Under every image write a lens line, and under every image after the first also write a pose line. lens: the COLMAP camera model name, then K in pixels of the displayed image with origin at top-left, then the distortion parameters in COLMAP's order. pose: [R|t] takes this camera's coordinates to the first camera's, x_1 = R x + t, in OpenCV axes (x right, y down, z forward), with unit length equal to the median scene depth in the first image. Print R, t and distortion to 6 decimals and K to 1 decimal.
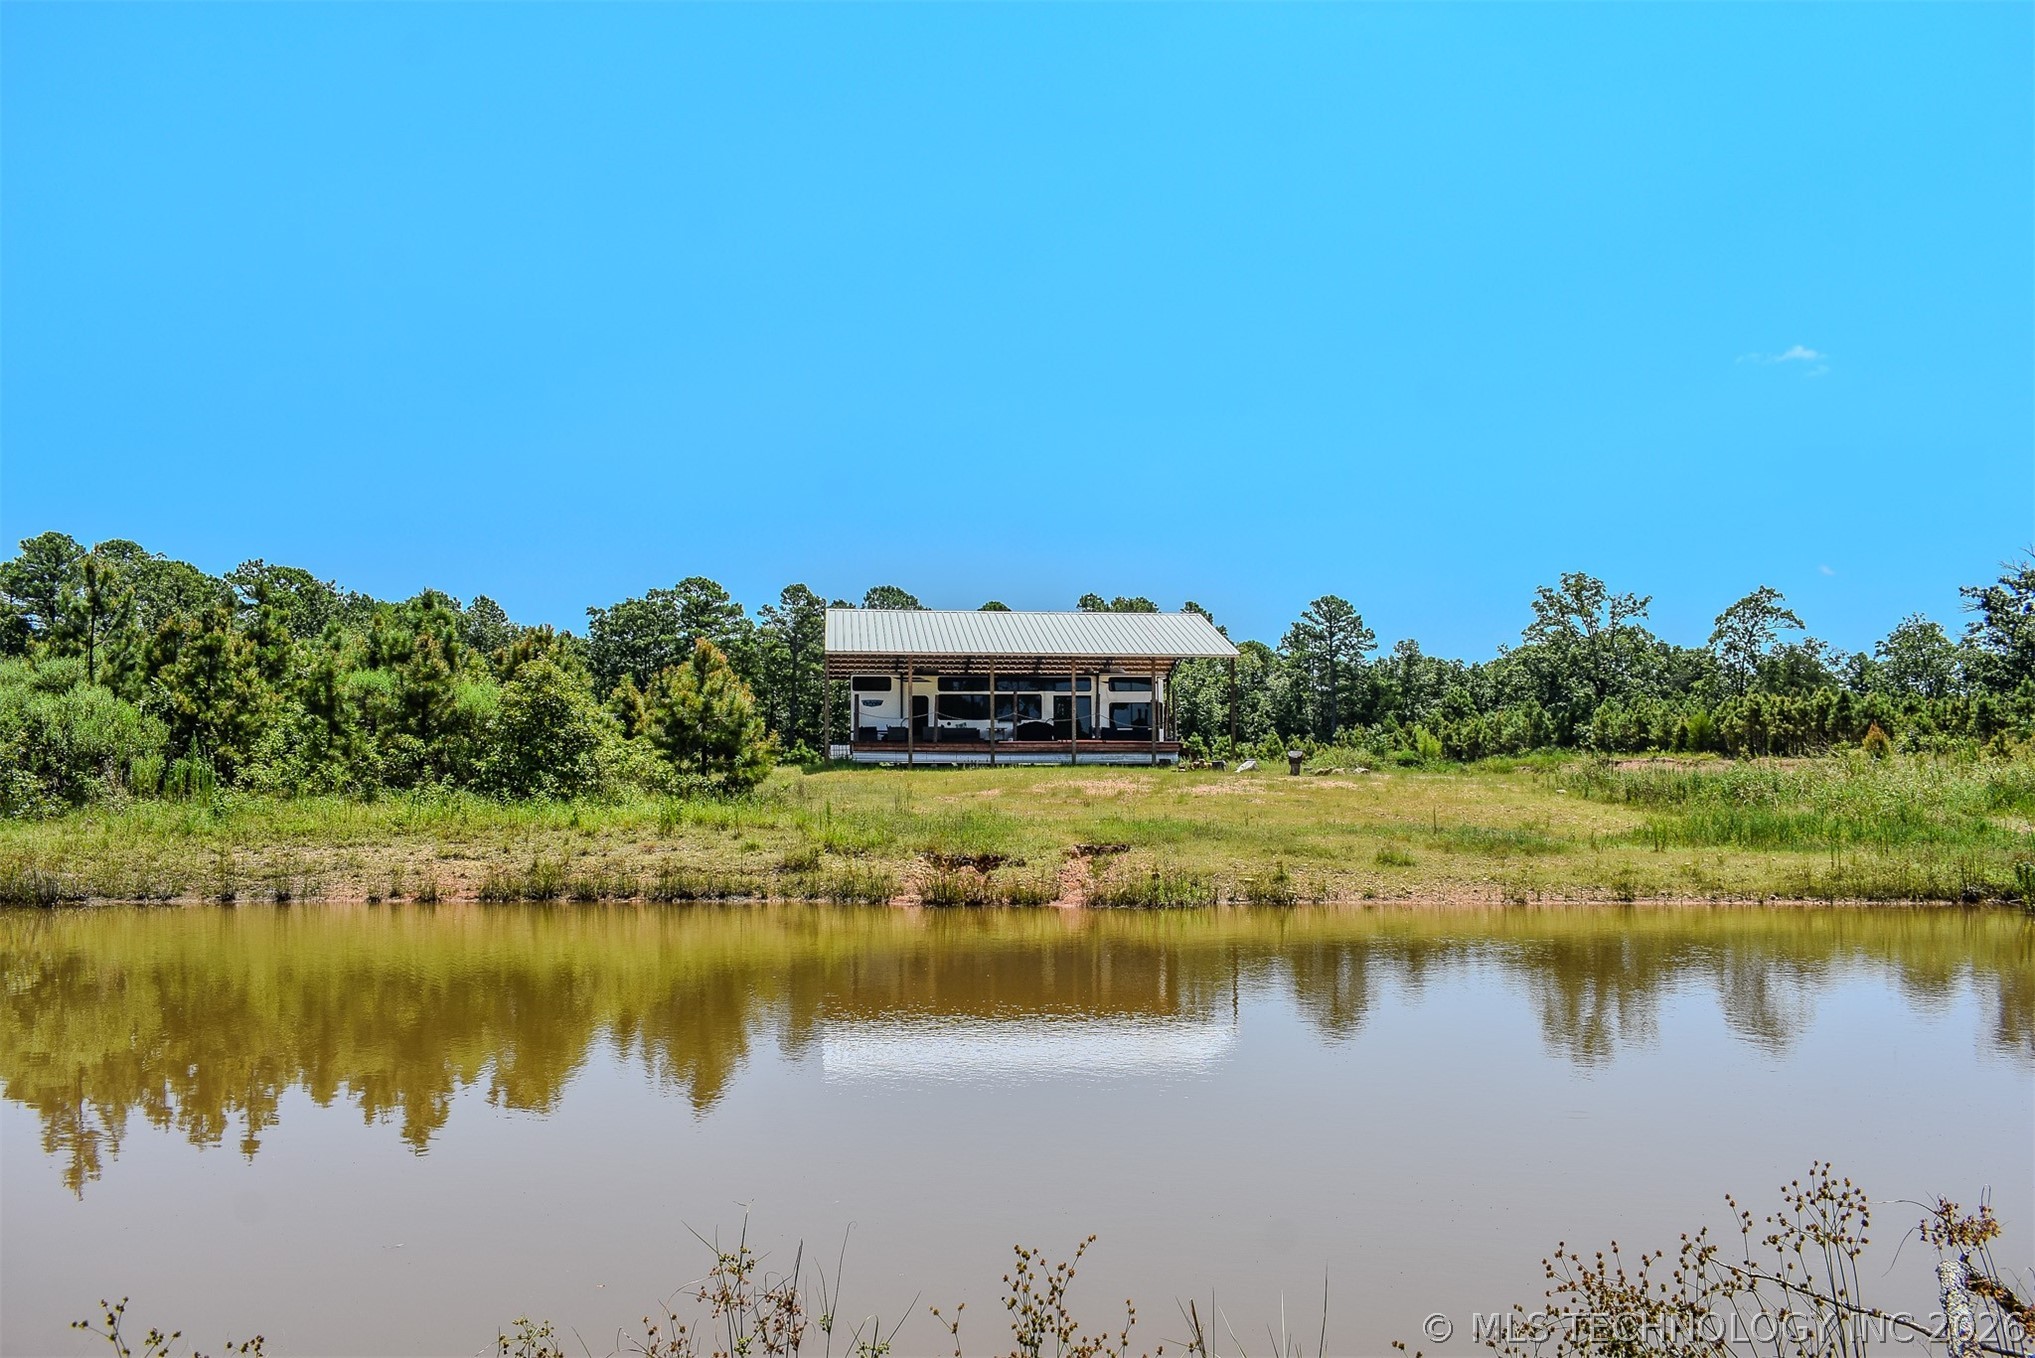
lens RADIAL K [[1627.2, 0, 1026.0], [0, 1627.2, 717.6], [0, 0, 1]] dist [-0.097198, 0.011524]
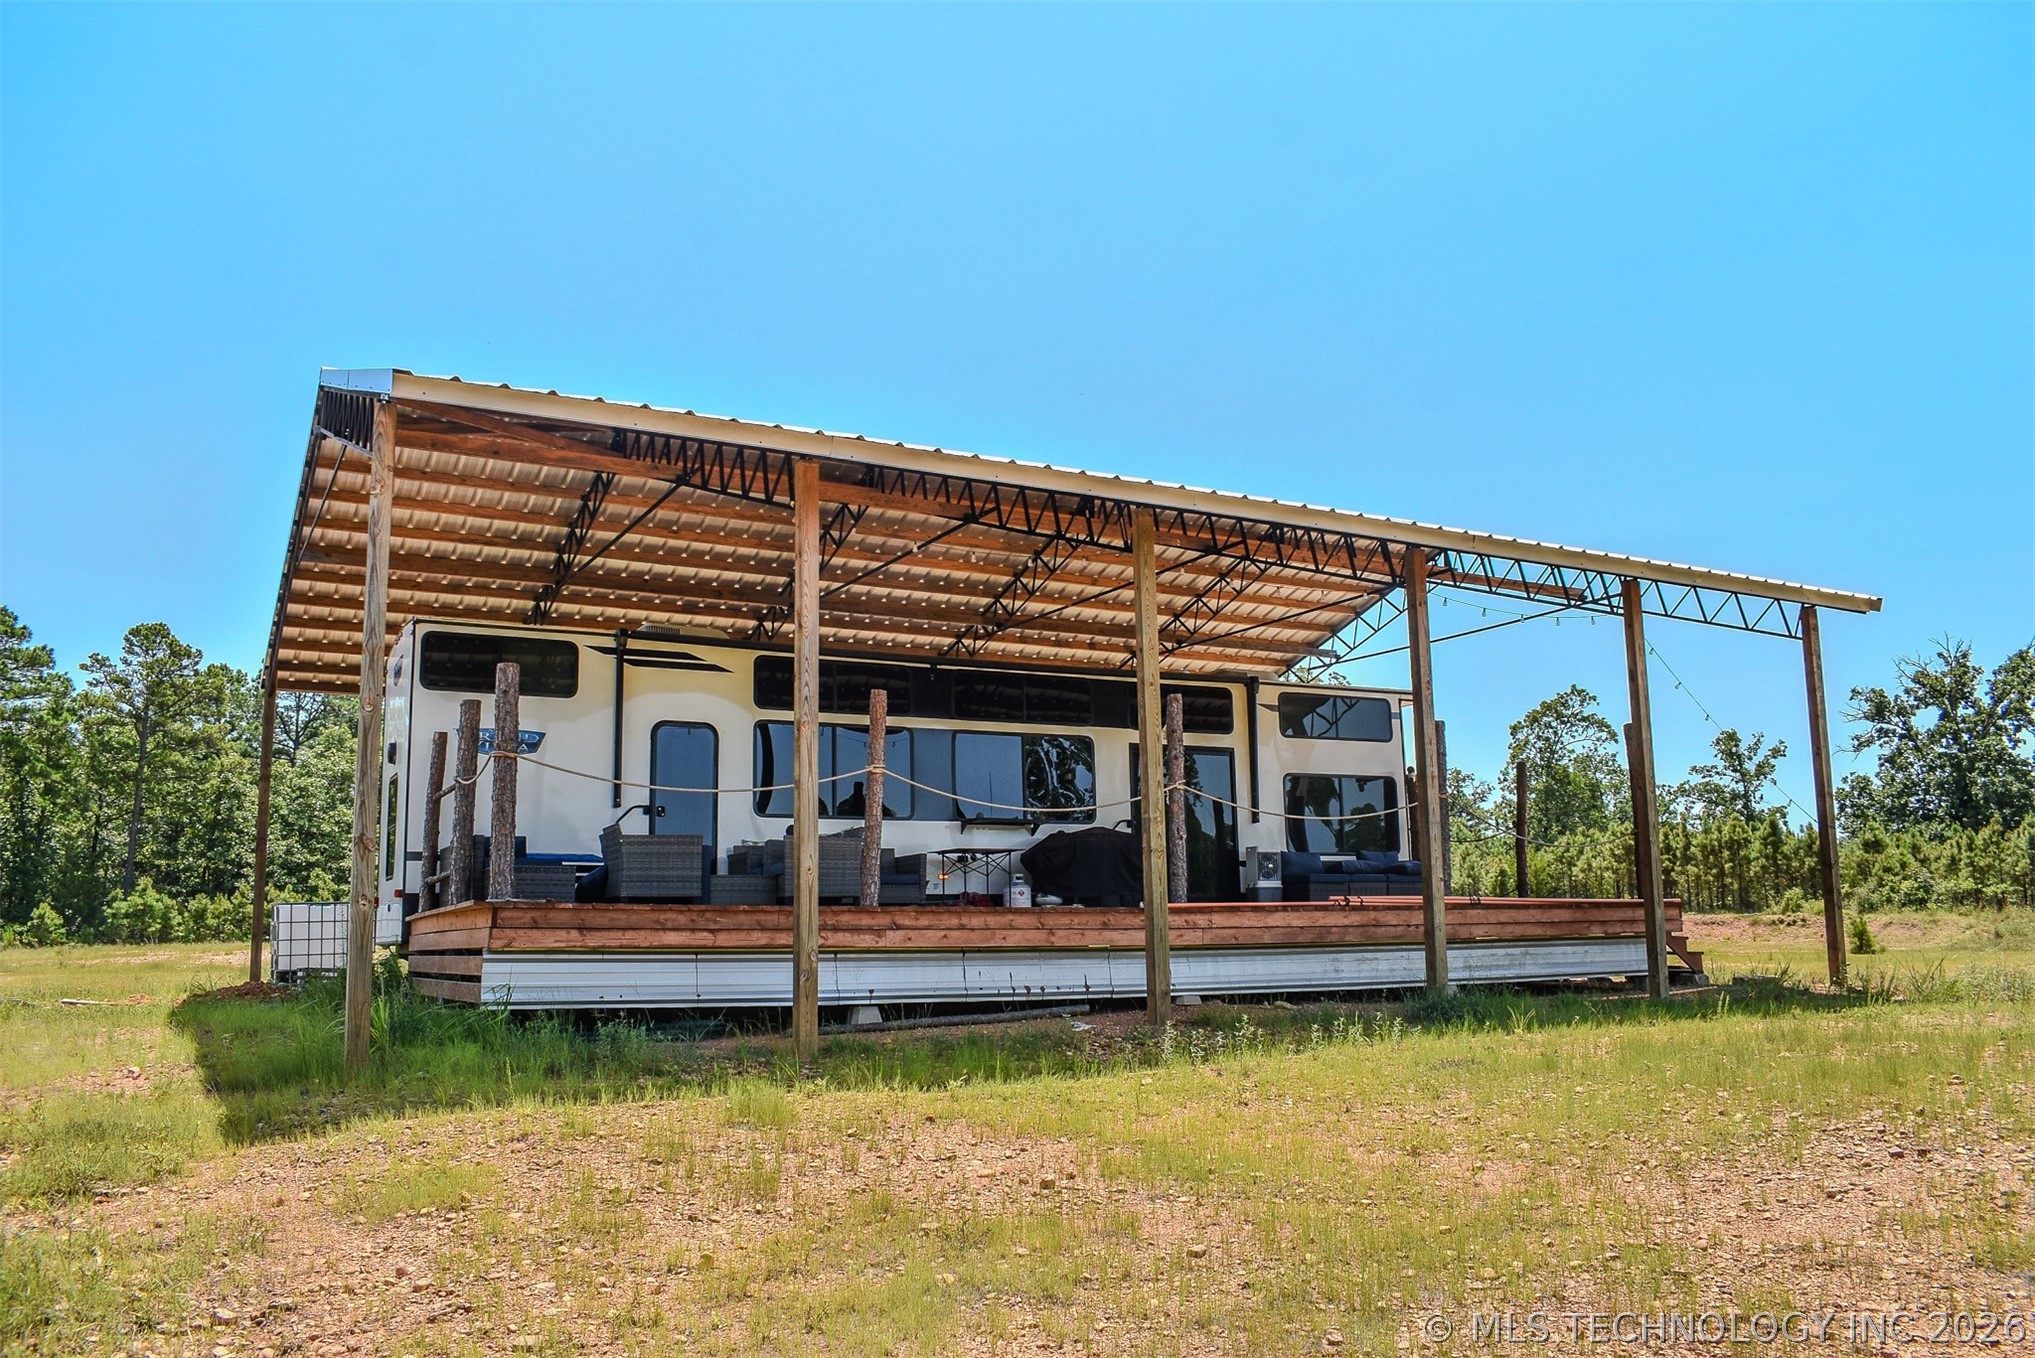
lens RADIAL K [[1627.2, 0, 1026.0], [0, 1627.2, 717.6], [0, 0, 1]] dist [-0.097198, 0.011524]
pose [[0.931193, 0.041945, 0.362104, -0.056404], [-0.009569, 0.995828, -0.090747, 0.004728], [-0.364400, 0.081038, 0.927710, 0.379546]]
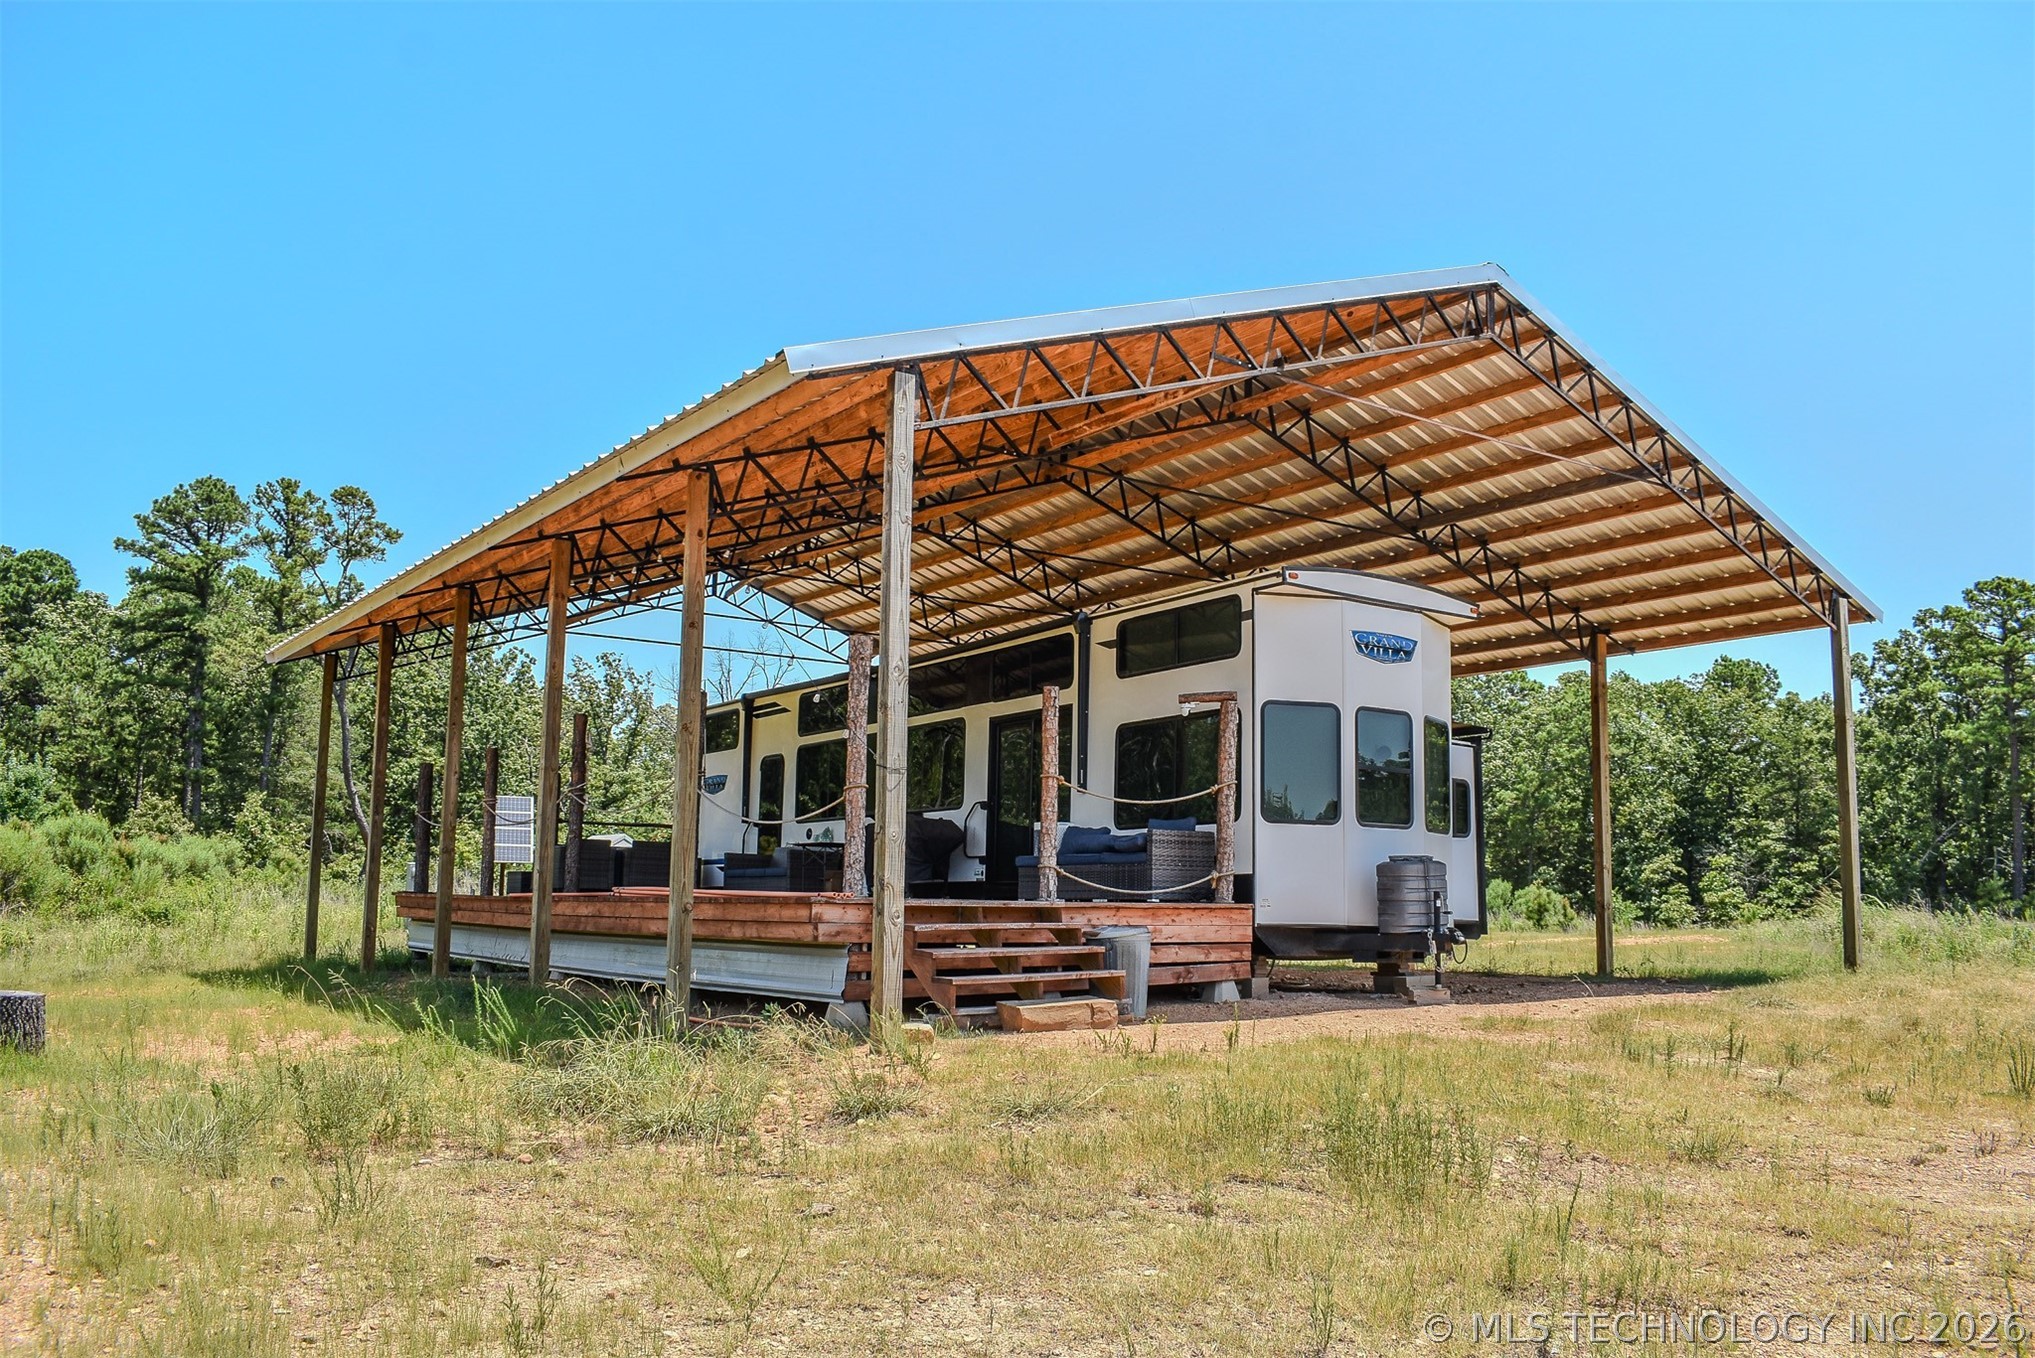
lens RADIAL K [[1627.2, 0, 1026.0], [0, 1627.2, 717.6], [0, 0, 1]] dist [-0.097198, 0.011524]
pose [[0.479062, -0.094368, -0.872694, 0.133970], [0.027502, 0.995330, -0.092533, 0.006214], [0.877350, 0.020328, 0.479420, 0.454235]]
